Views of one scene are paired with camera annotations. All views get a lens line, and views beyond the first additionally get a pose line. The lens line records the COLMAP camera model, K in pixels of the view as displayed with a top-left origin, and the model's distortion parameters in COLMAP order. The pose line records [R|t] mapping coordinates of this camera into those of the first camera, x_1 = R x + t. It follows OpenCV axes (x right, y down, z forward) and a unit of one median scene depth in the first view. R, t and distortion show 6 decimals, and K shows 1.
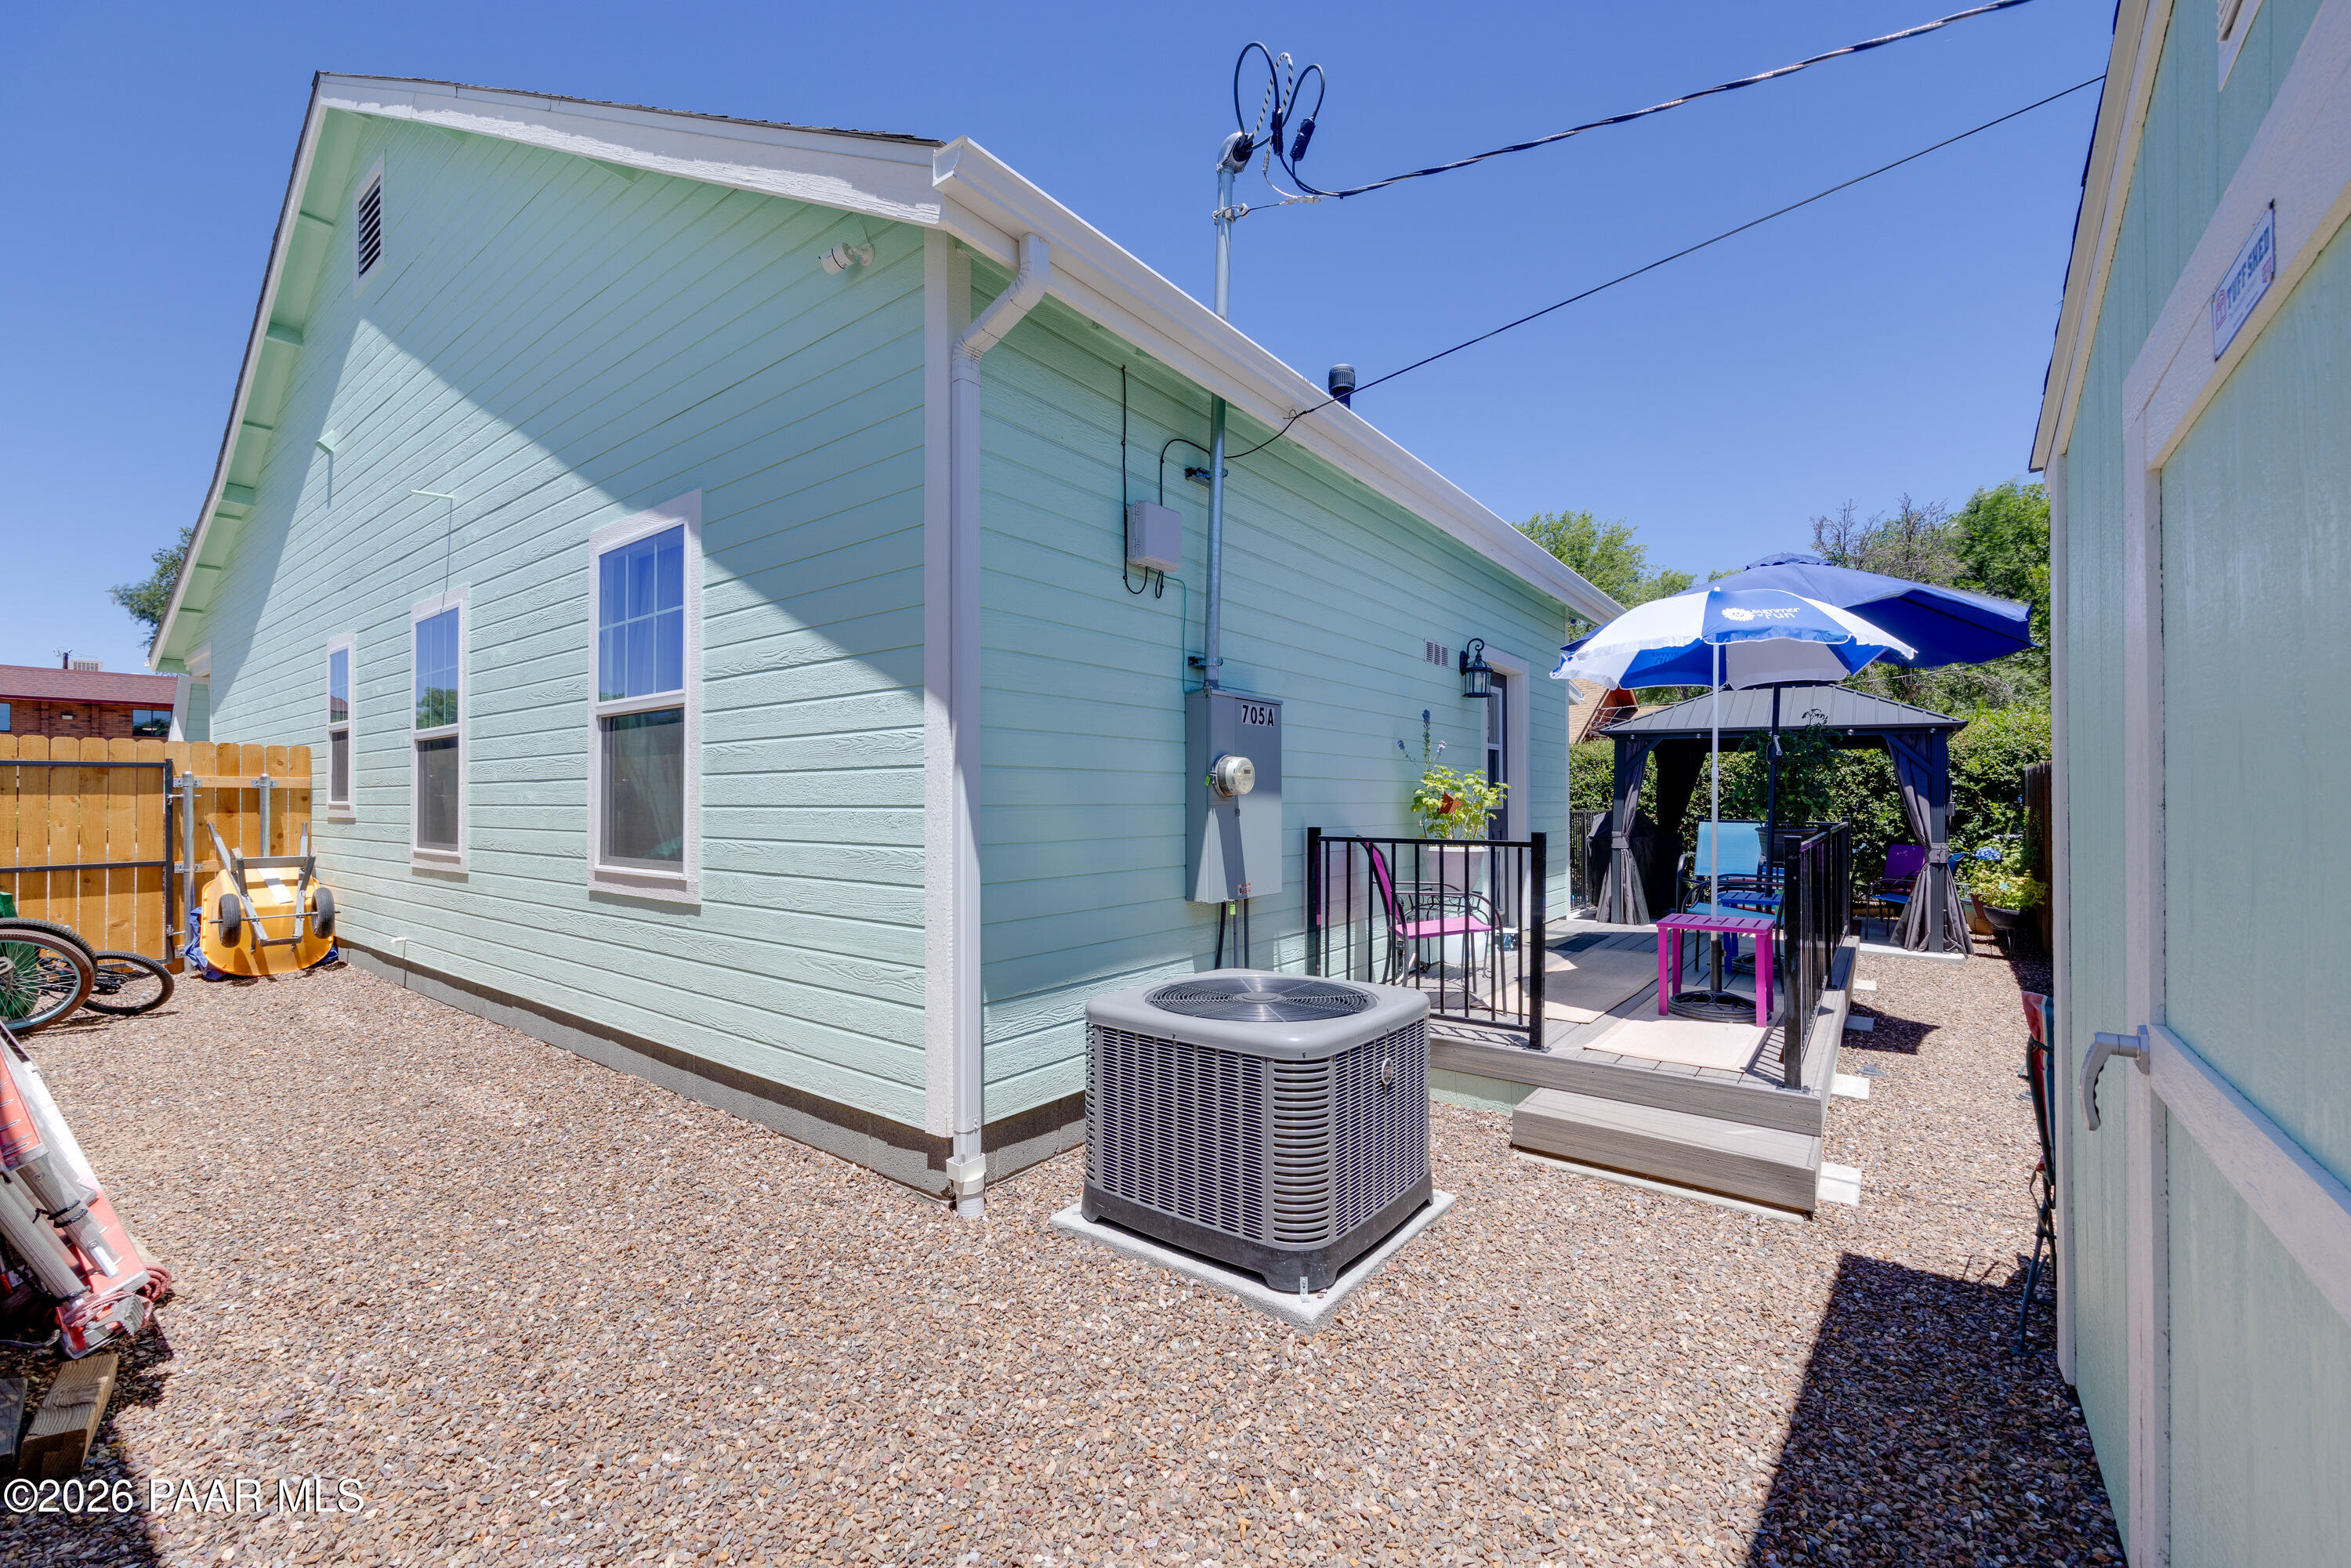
lens RADIAL K [[939.8, 0, 1185.5], [0, 939.8, 785.3], [0, 0, 1]] dist [0.002324, 0.000065]
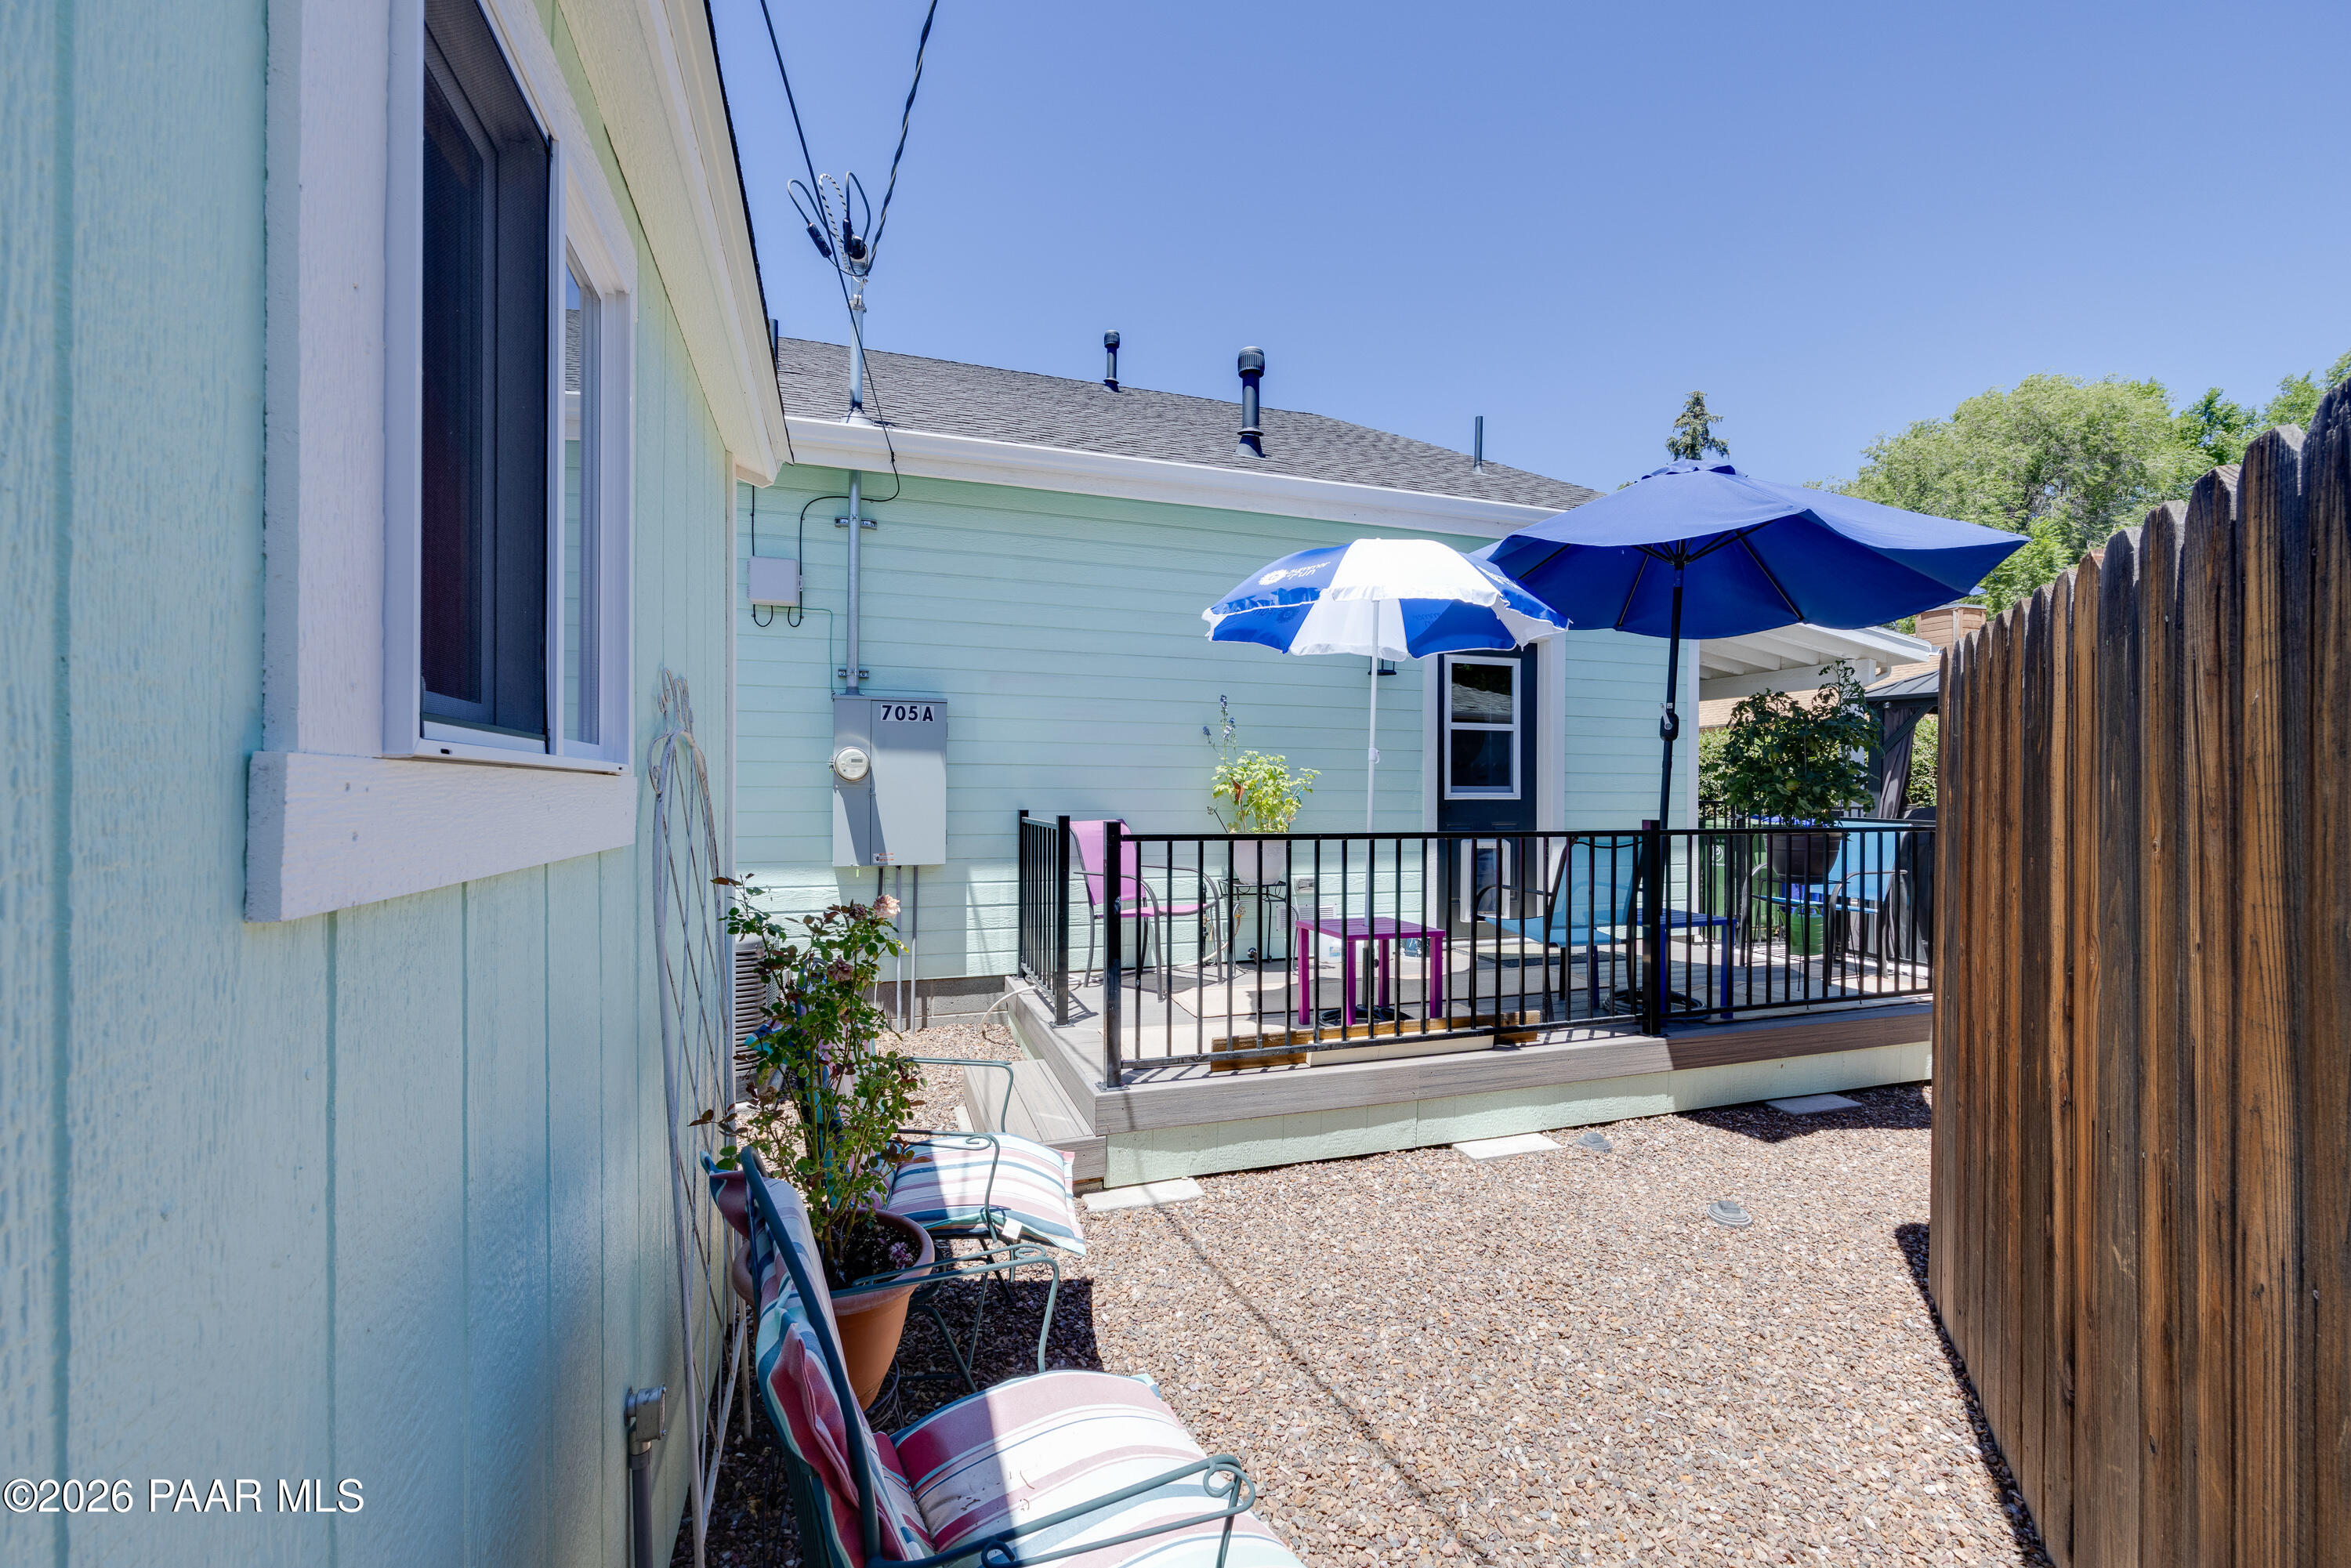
lens RADIAL K [[939.8, 0, 1171.6], [0, 939.8, 784.0], [0, 0, 1]] dist [0.002324, 0.000065]
pose [[0.829613, 0.004731, -0.558319, 1.090158], [0.001432, 0.999943, 0.010602, 0.003664], [0.558337, -0.009595, 0.829559, 0.212477]]
